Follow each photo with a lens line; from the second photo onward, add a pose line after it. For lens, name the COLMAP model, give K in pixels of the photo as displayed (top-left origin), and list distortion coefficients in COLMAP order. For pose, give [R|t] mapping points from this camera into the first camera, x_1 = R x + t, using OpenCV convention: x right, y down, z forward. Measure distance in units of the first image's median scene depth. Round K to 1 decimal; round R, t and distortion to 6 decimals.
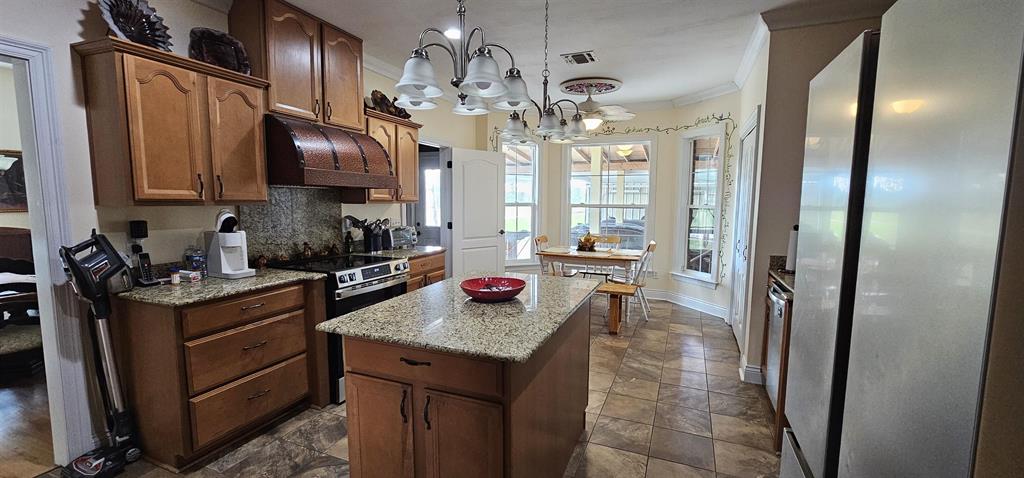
lens RADIAL K [[418.9, 0, 512.5], [0, 418.9, 237.8], [0, 0, 1]] dist [0.000659, 0.000852]
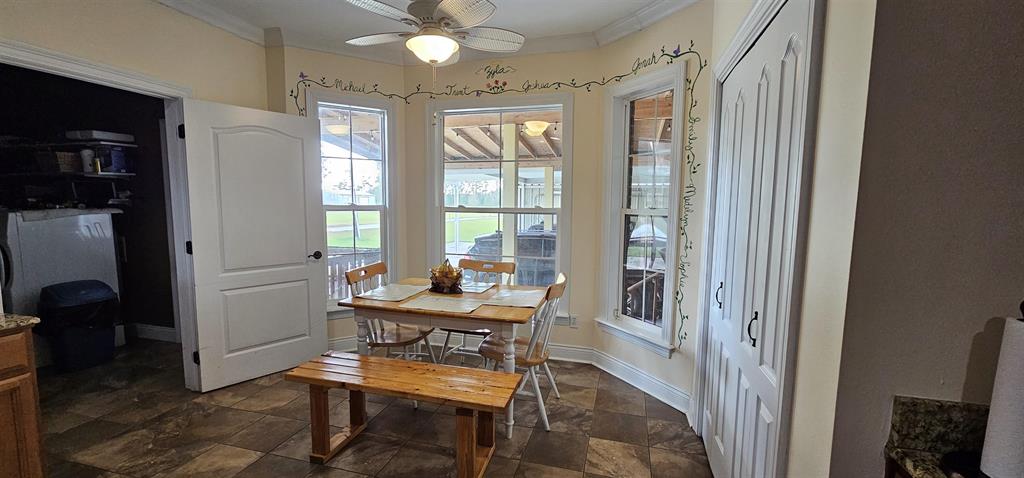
lens RADIAL K [[418.9, 0, 507.5], [0, 418.9, 238.6], [0, 0, 1]] dist [0.000659, 0.000852]
pose [[0.992740, -0.008444, 0.119984, 0.188606], [0.008991, 0.999952, -0.004011, -0.035817], [-0.119944, 0.005060, 0.992768, 0.436211]]
